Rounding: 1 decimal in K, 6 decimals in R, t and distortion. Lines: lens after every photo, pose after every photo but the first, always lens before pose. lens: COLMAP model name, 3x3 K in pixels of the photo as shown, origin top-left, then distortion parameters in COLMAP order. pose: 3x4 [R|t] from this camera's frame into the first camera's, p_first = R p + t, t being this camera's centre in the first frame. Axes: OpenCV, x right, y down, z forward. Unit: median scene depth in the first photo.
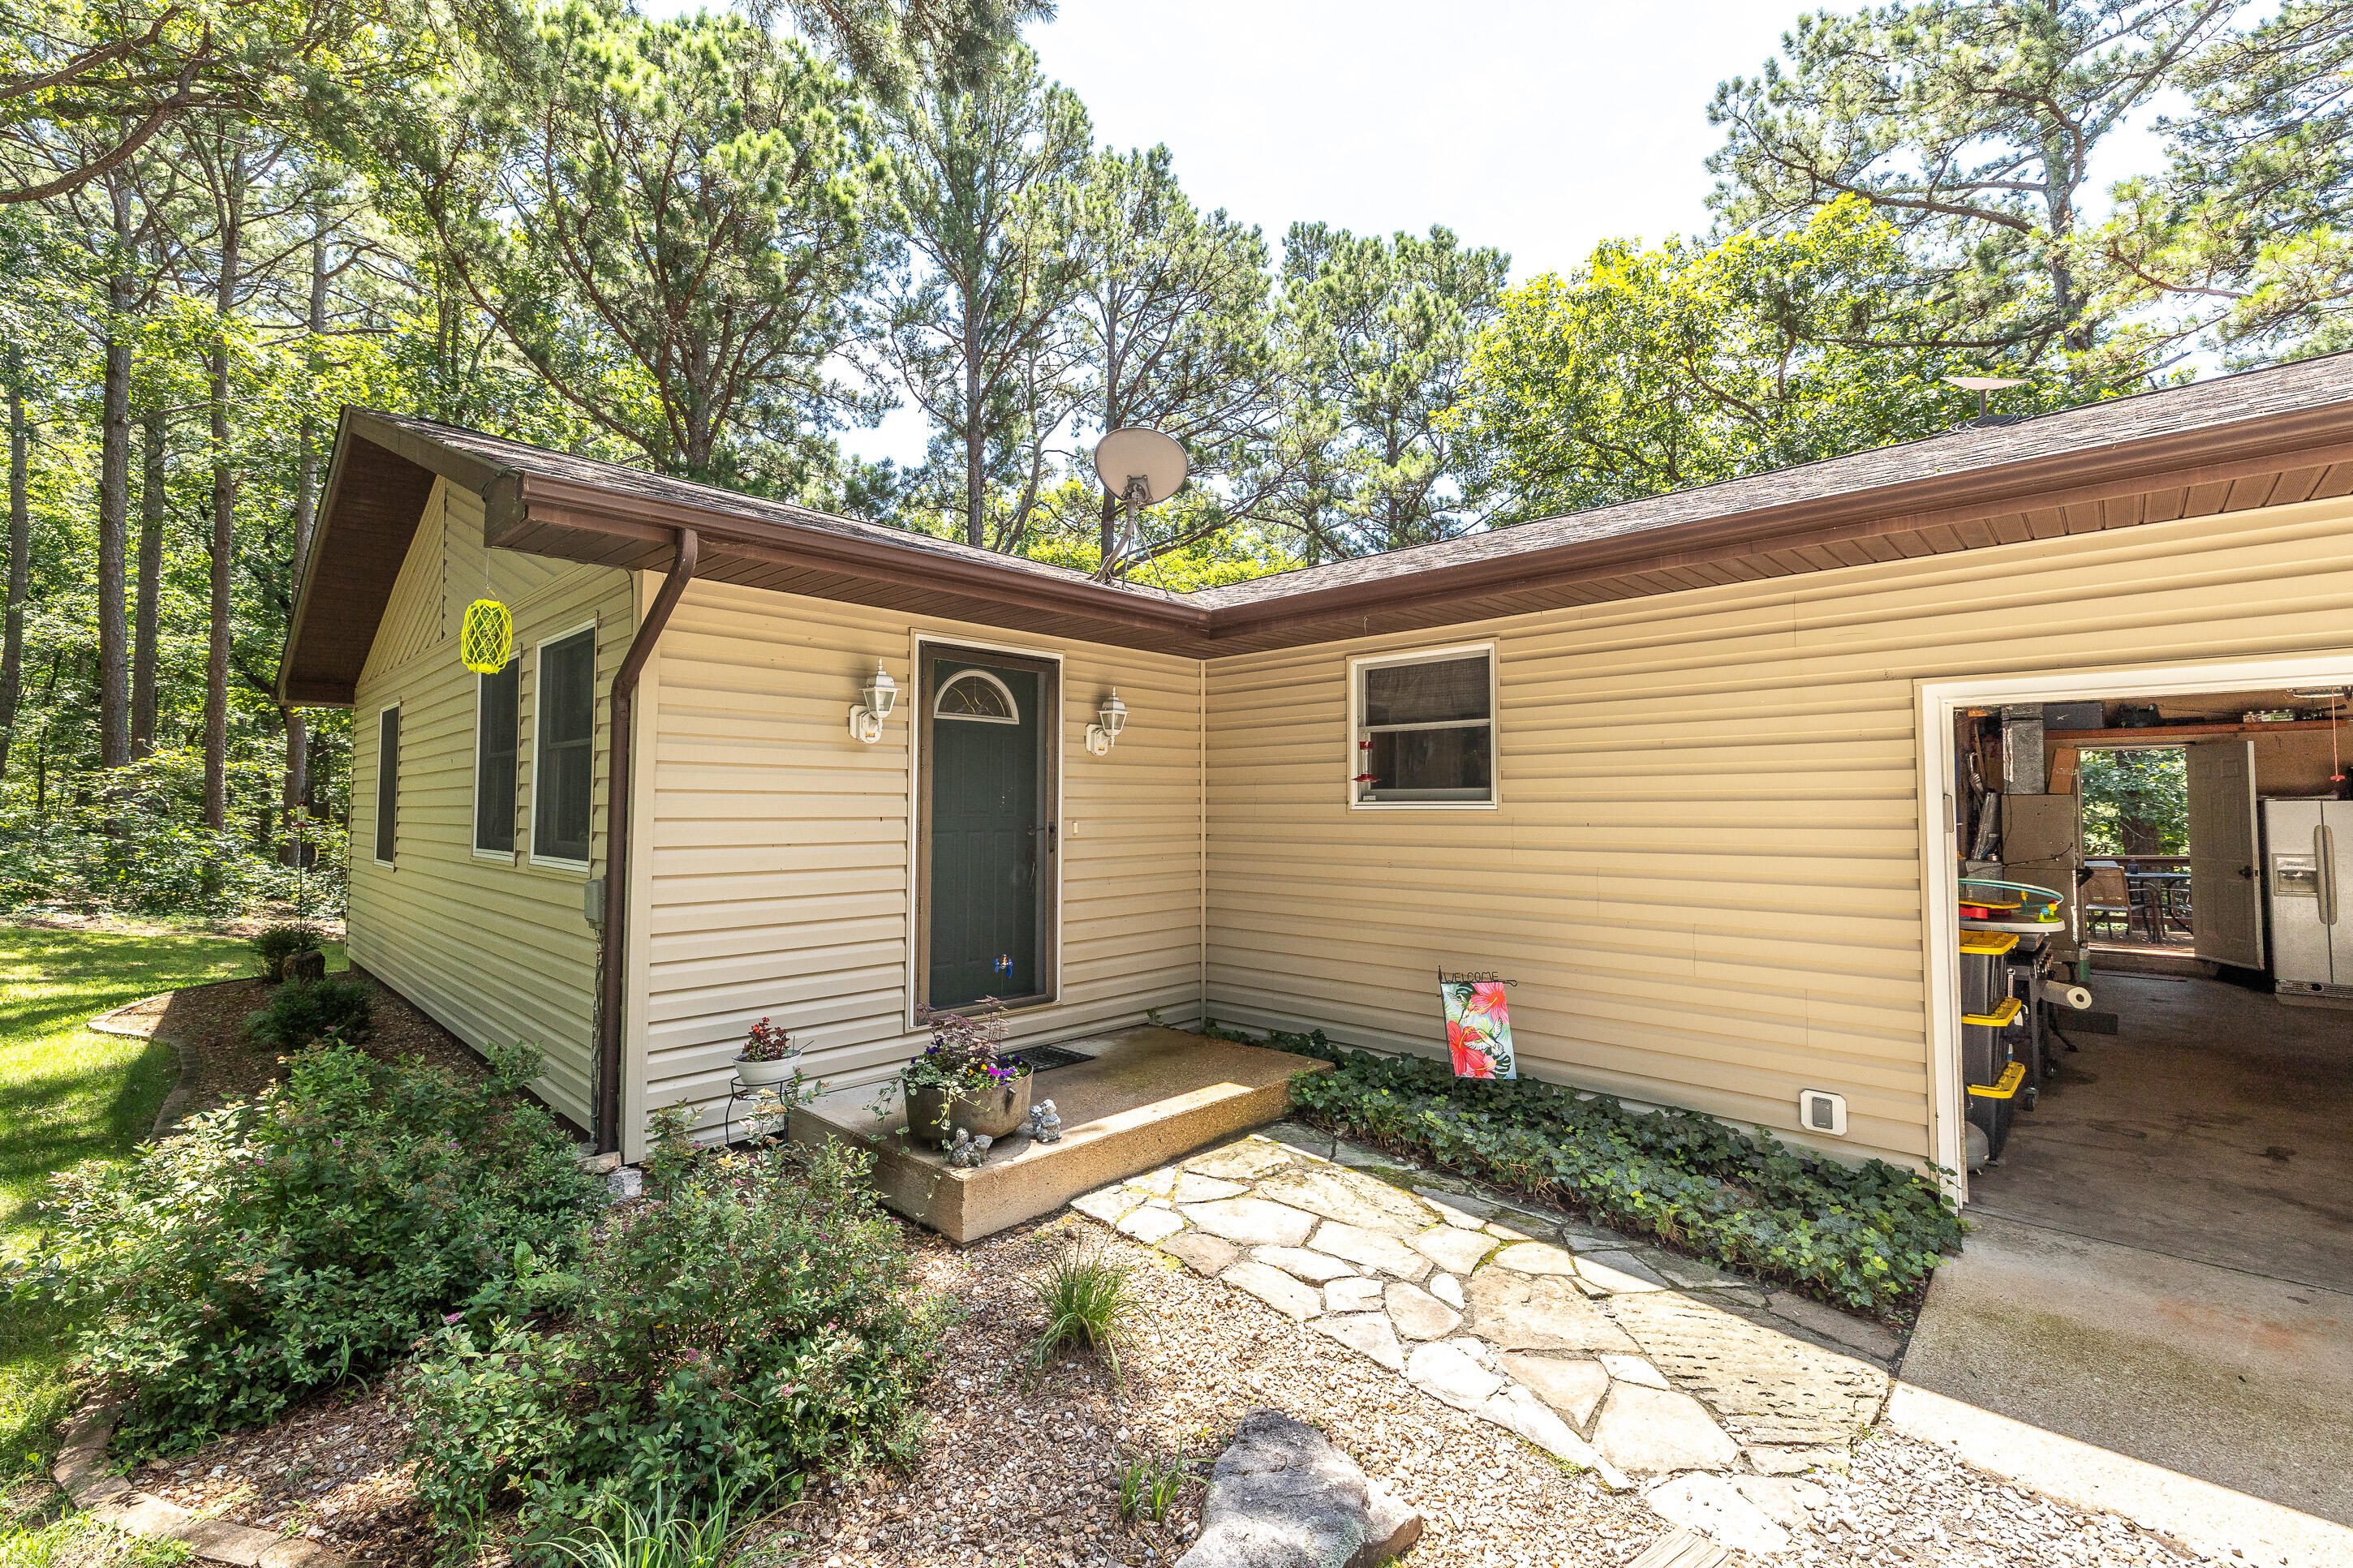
lens RADIAL K [[990.4, 0, 1184.6], [0, 990.4, 760.4], [0, 0, 1]] dist [0.000527, 0.000242]
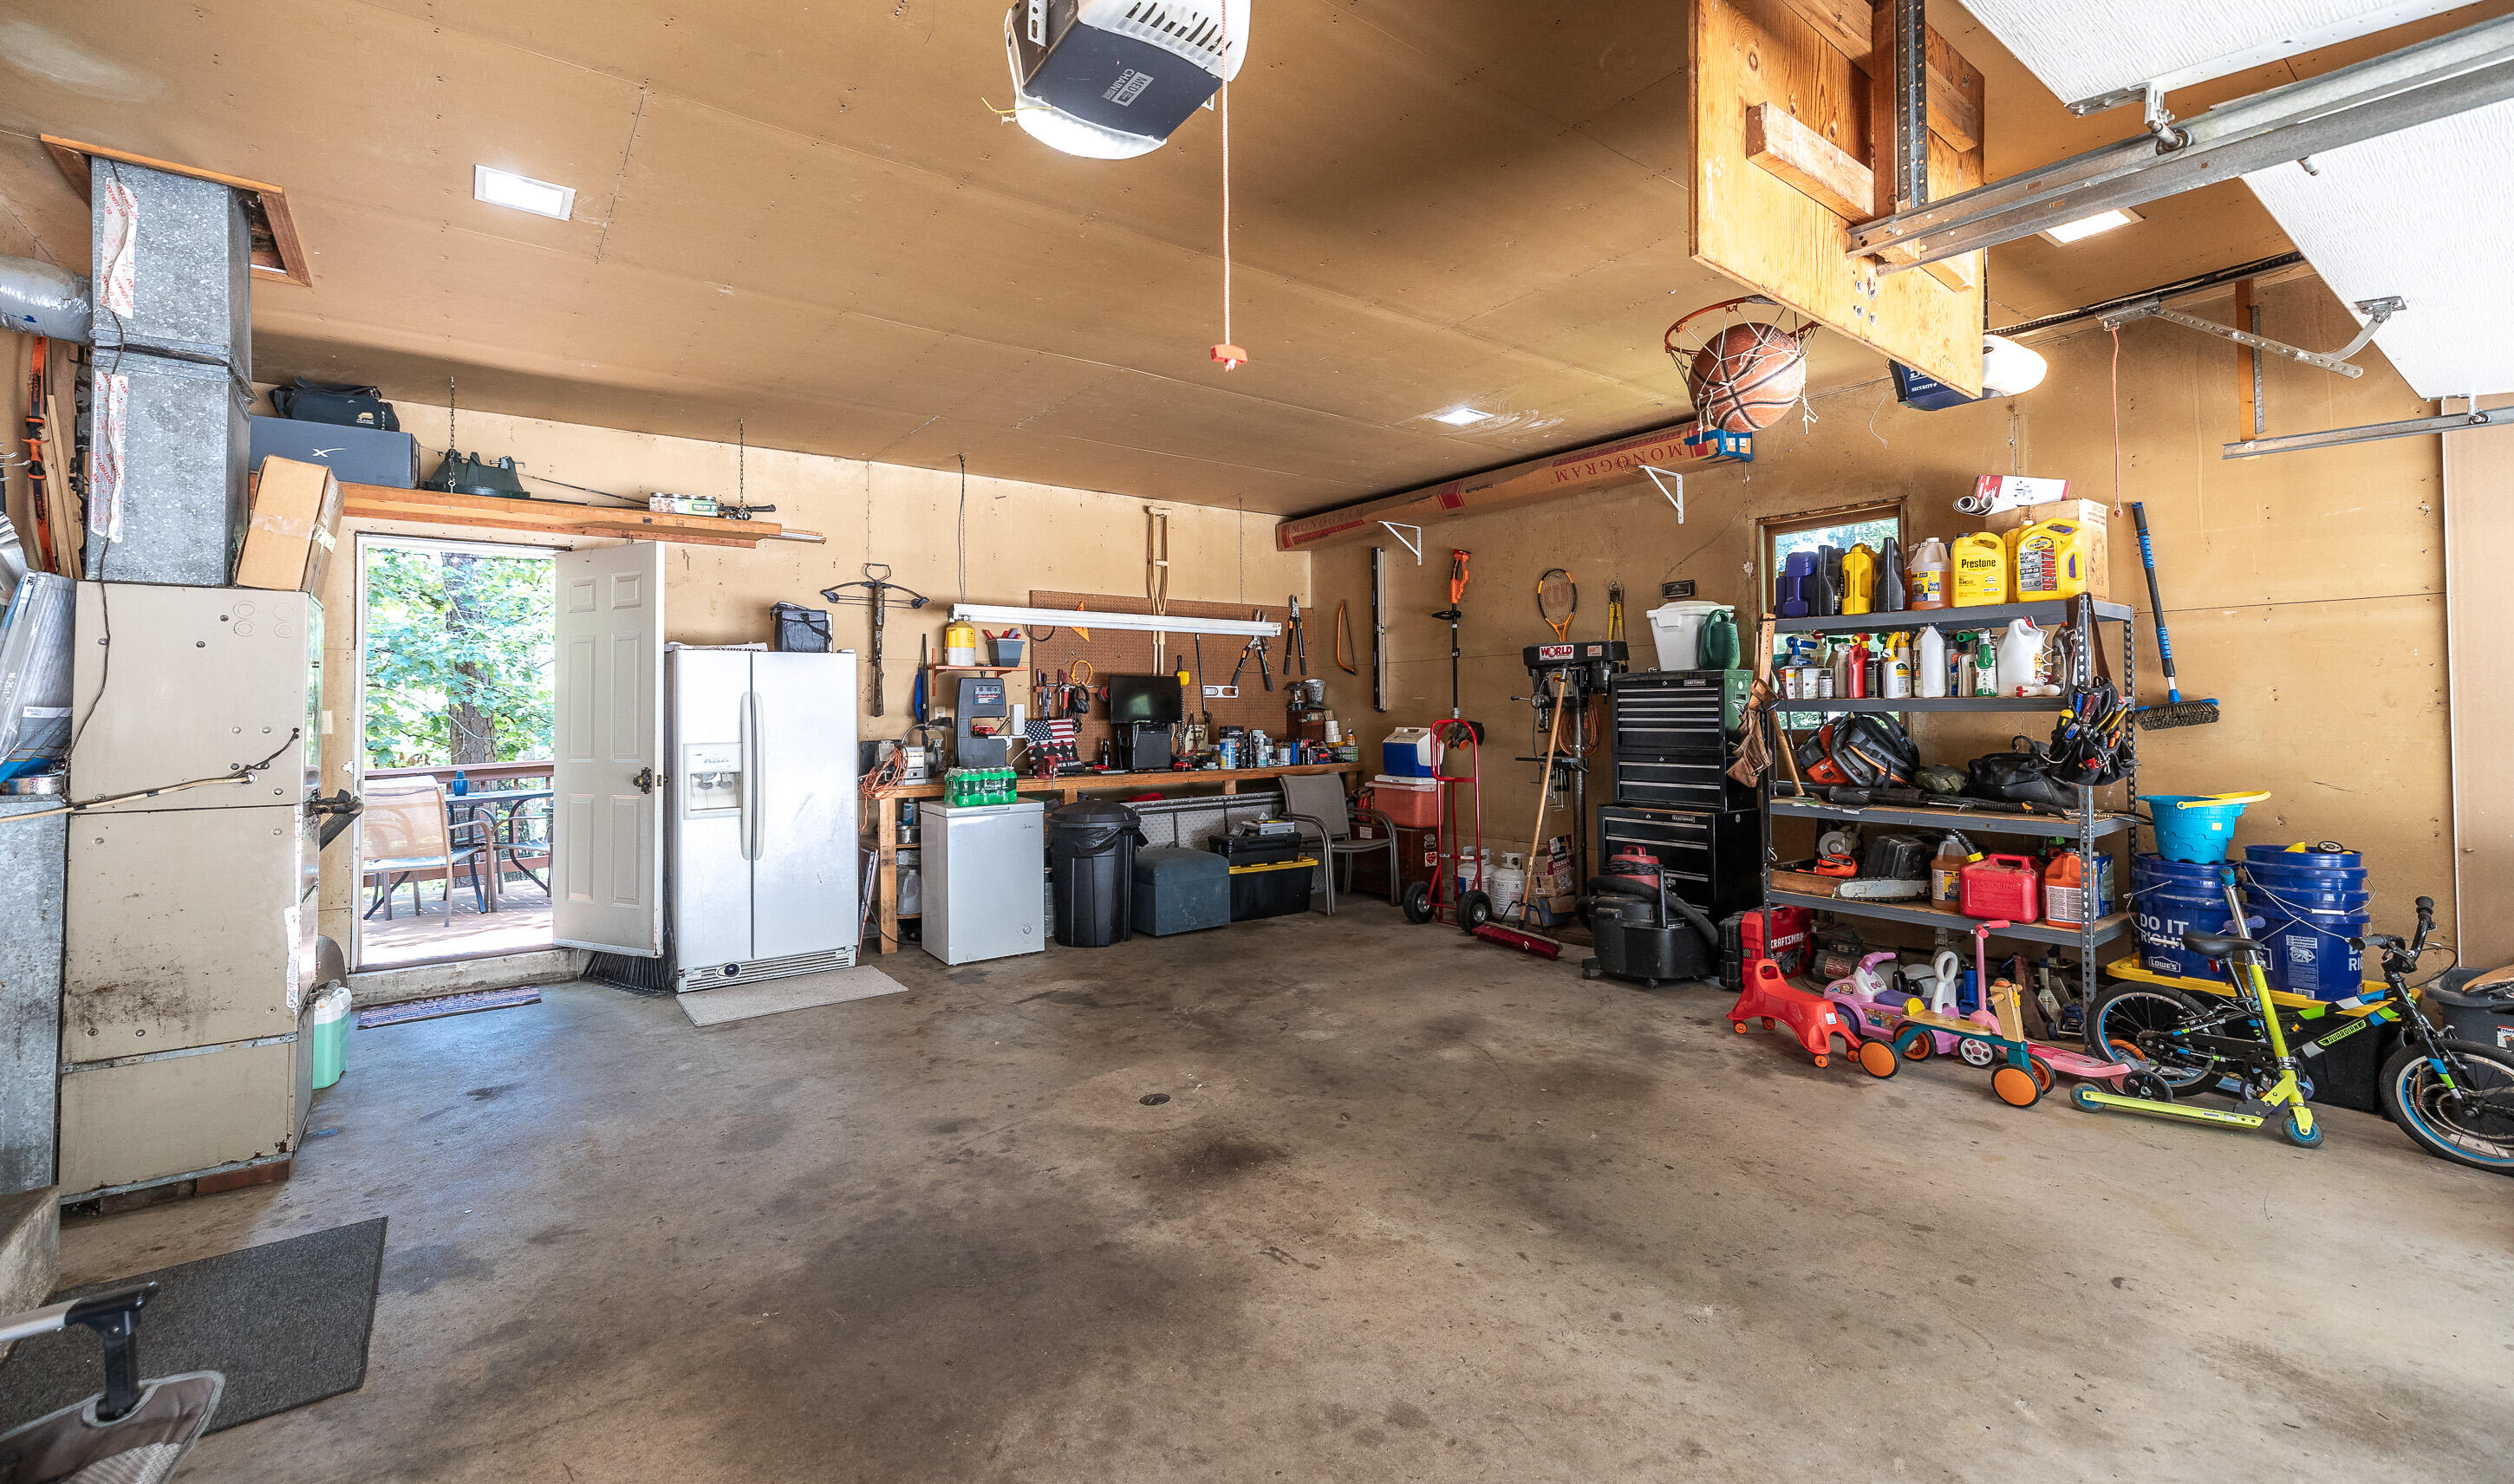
lens RADIAL K [[1054.7, 0, 1258.0], [0, 1054.7, 689.5], [0, 0, 1]] dist [-0.000065, 0.000006]
pose [[0.164353, 0.022477, 0.986145, 0.553245], [-0.033199, 0.999300, -0.017244, 0.061777], [-0.985843, -0.029905, 0.164984, 0.573618]]
